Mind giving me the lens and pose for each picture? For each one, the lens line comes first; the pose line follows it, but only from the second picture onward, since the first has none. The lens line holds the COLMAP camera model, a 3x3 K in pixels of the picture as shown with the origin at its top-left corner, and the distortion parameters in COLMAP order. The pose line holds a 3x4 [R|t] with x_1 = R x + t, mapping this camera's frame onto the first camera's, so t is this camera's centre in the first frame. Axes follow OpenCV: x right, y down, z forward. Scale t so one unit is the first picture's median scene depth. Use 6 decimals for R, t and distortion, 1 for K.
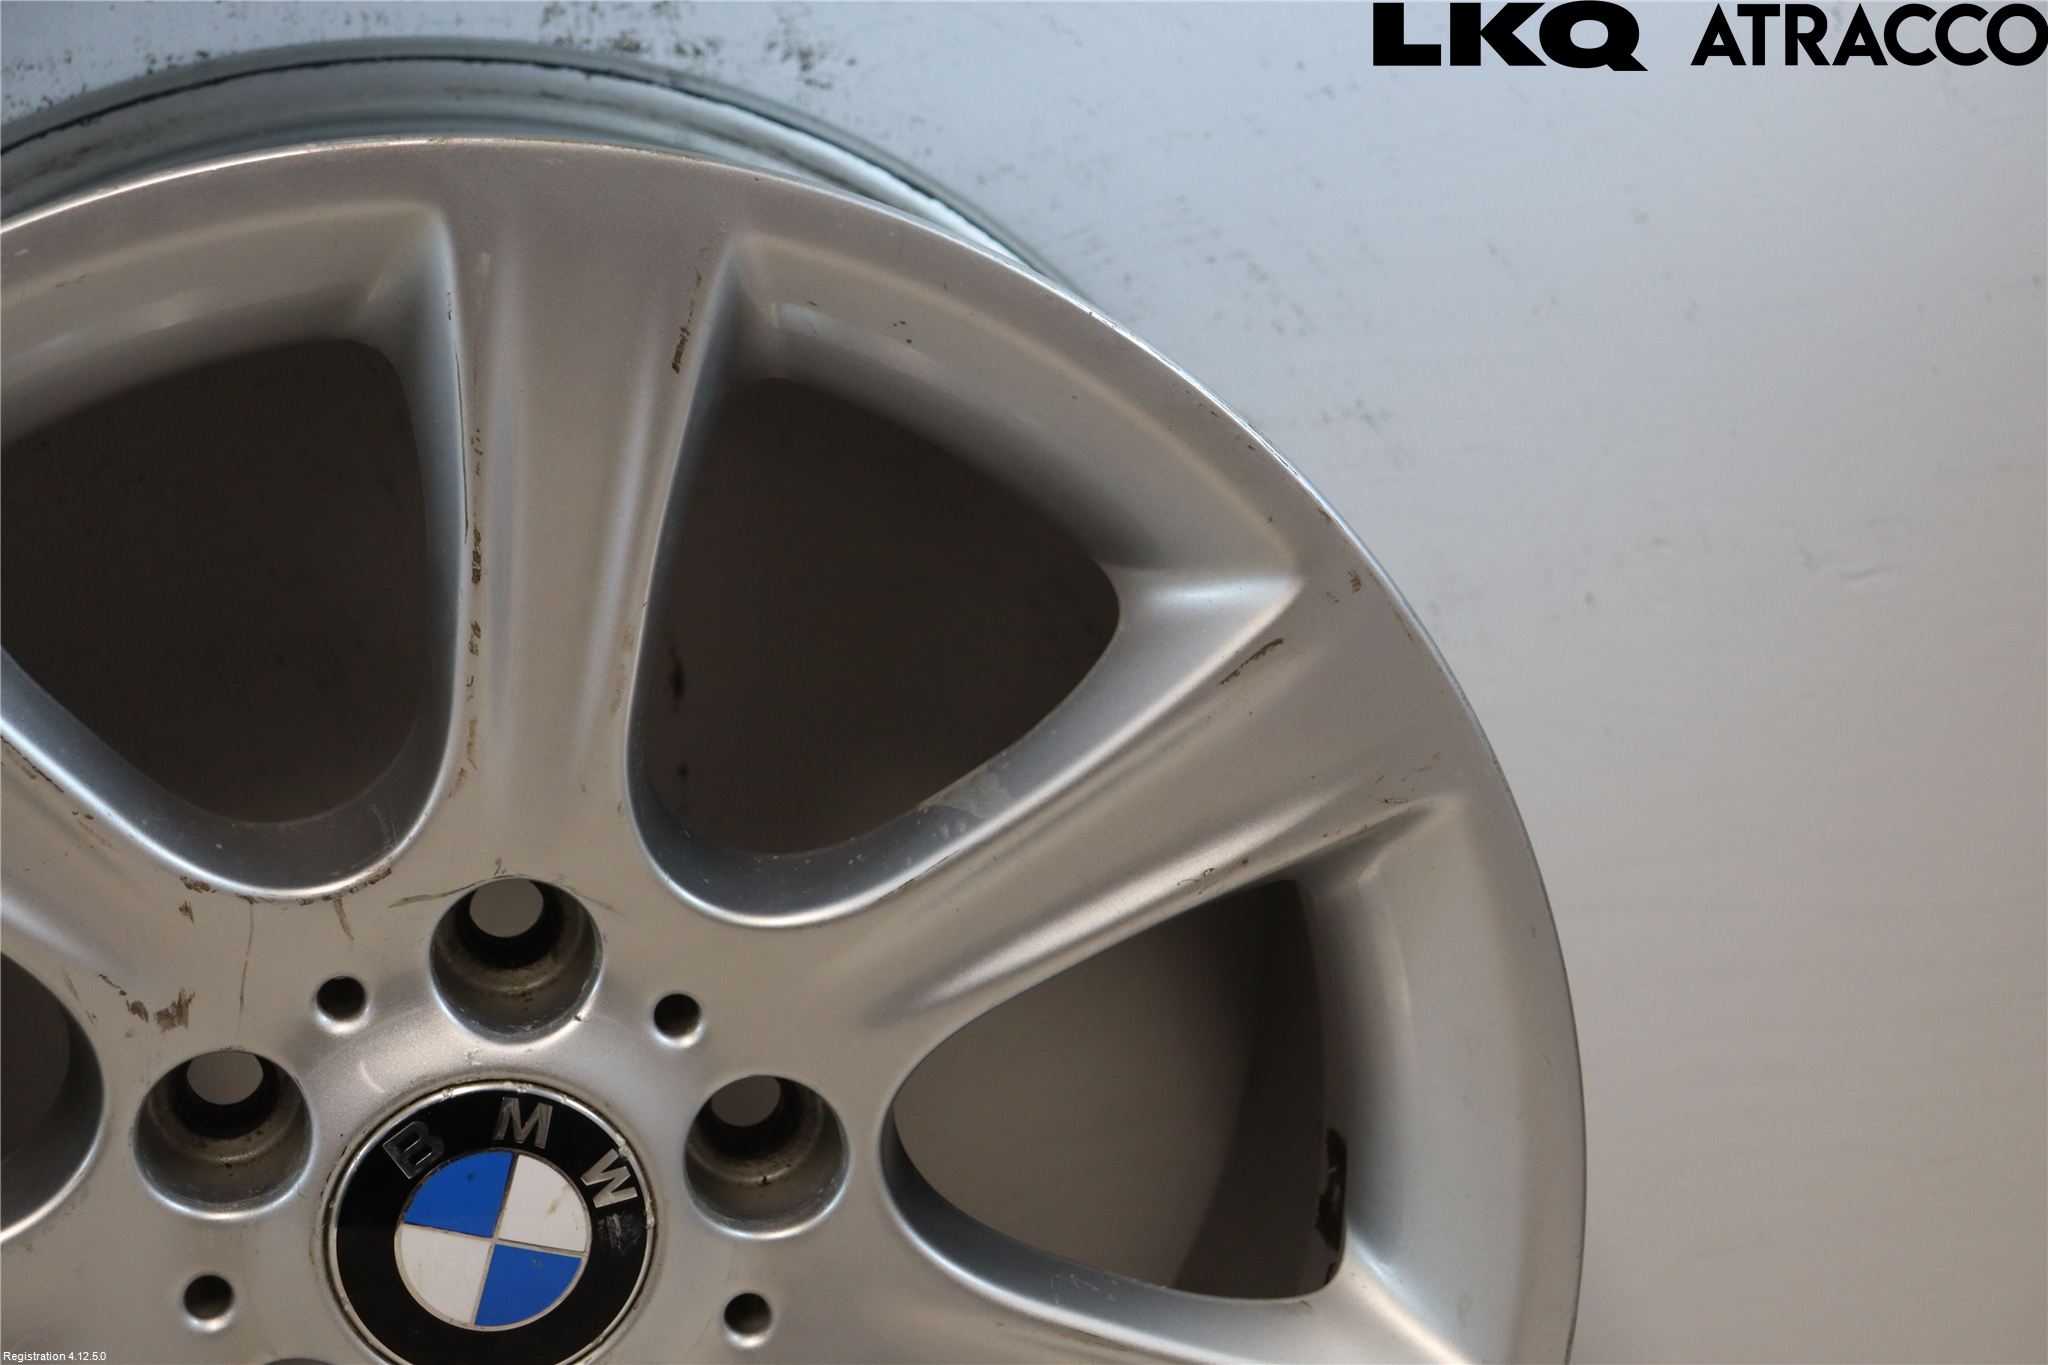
lens RADIAL K [[4152.1, 0, 1007.1], [0, 4152.1, 709.7], [0, 0, 1]] dist [0.267338, 0.000000]
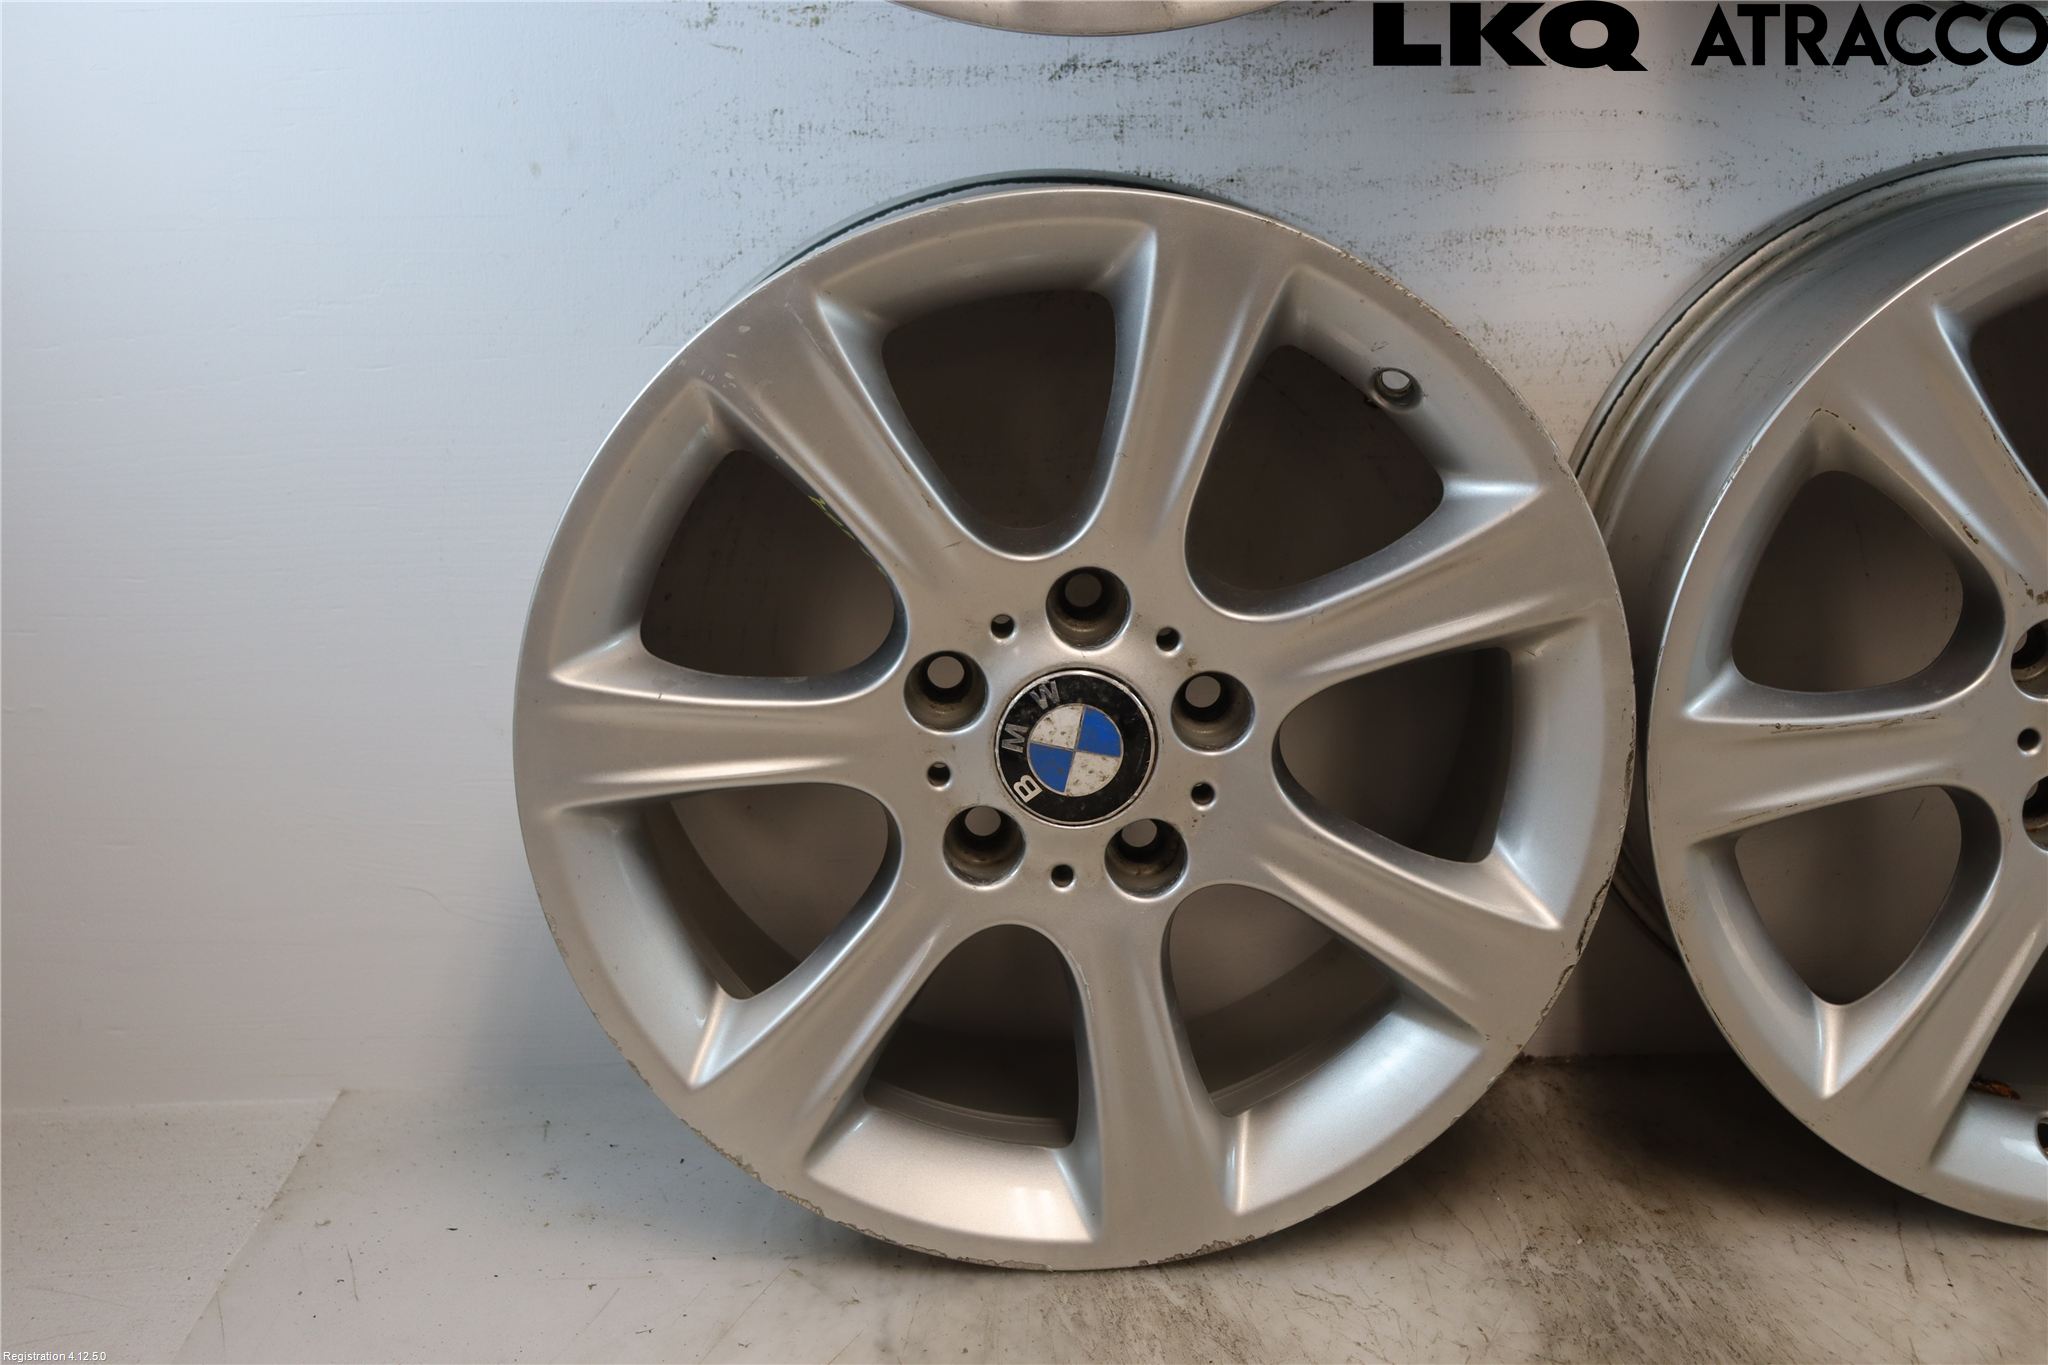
lens RADIAL K [[2402.4, 0, 1022.2], [0, 2402.4, 710.9], [0, 0, 1]] dist [-0.008759, 0.000000]
pose [[0.989746, 0.053200, -0.132558, -0.521881], [-0.051525, 0.998543, 0.016039, 0.131947], [0.133218, -0.009045, 0.991045, -0.230796]]
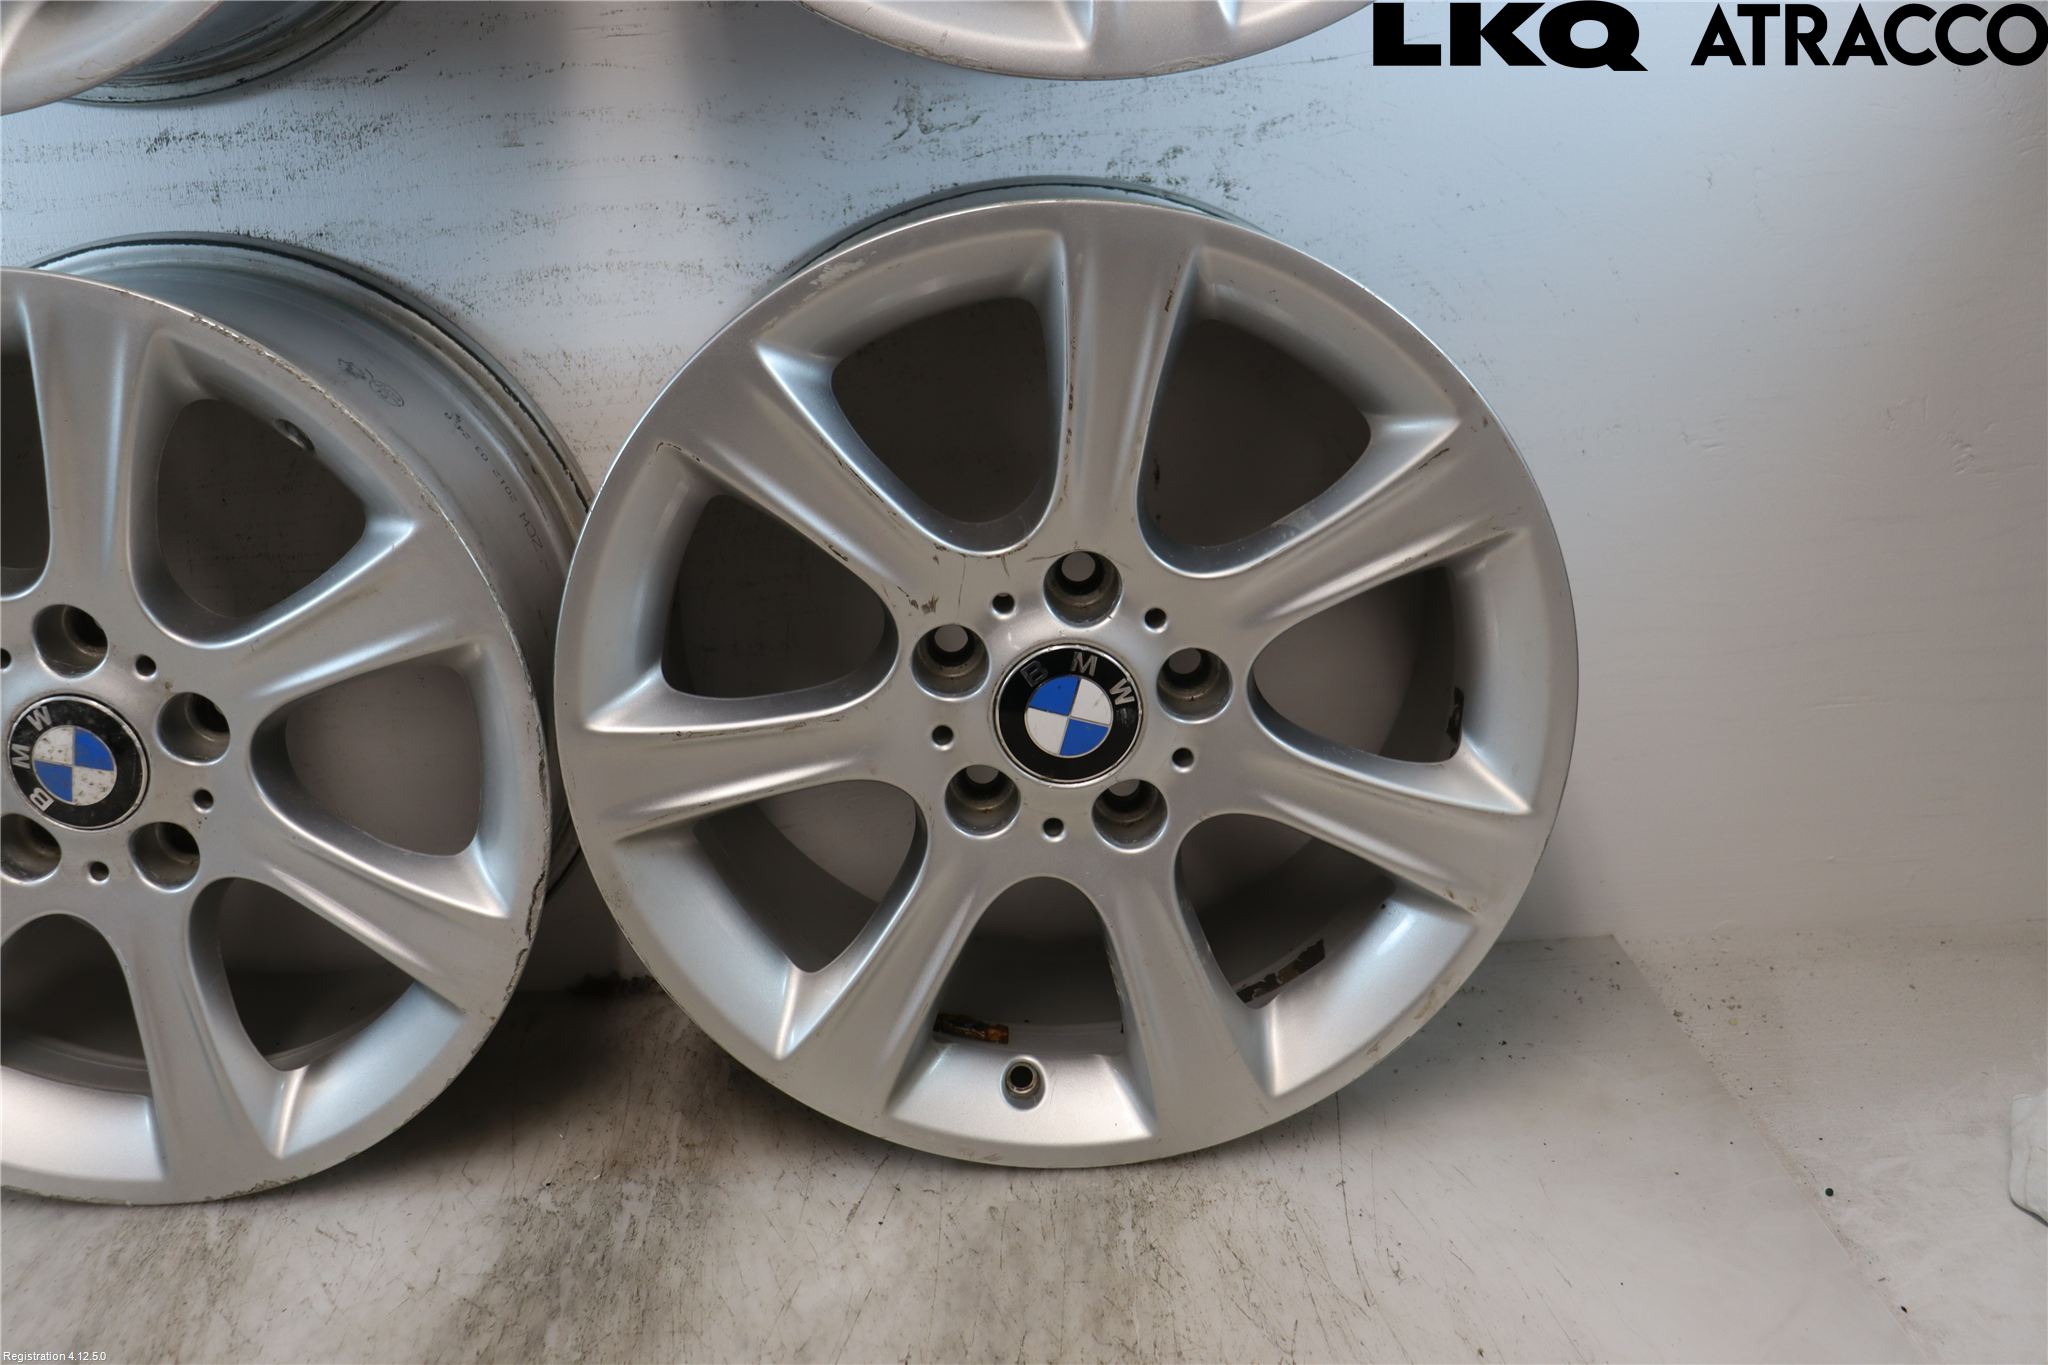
lens RADIAL K [[1784.2, 0, 1016.2], [0, 1784.2, 703.4], [0, 0, 1]] dist [-0.157497, 0.146840]
pose [[0.988609, 0.042031, -0.144516, -0.015473], [-0.029168, 0.995515, 0.090000, 0.036516], [0.147651, -0.084760, 0.985401, 0.077536]]
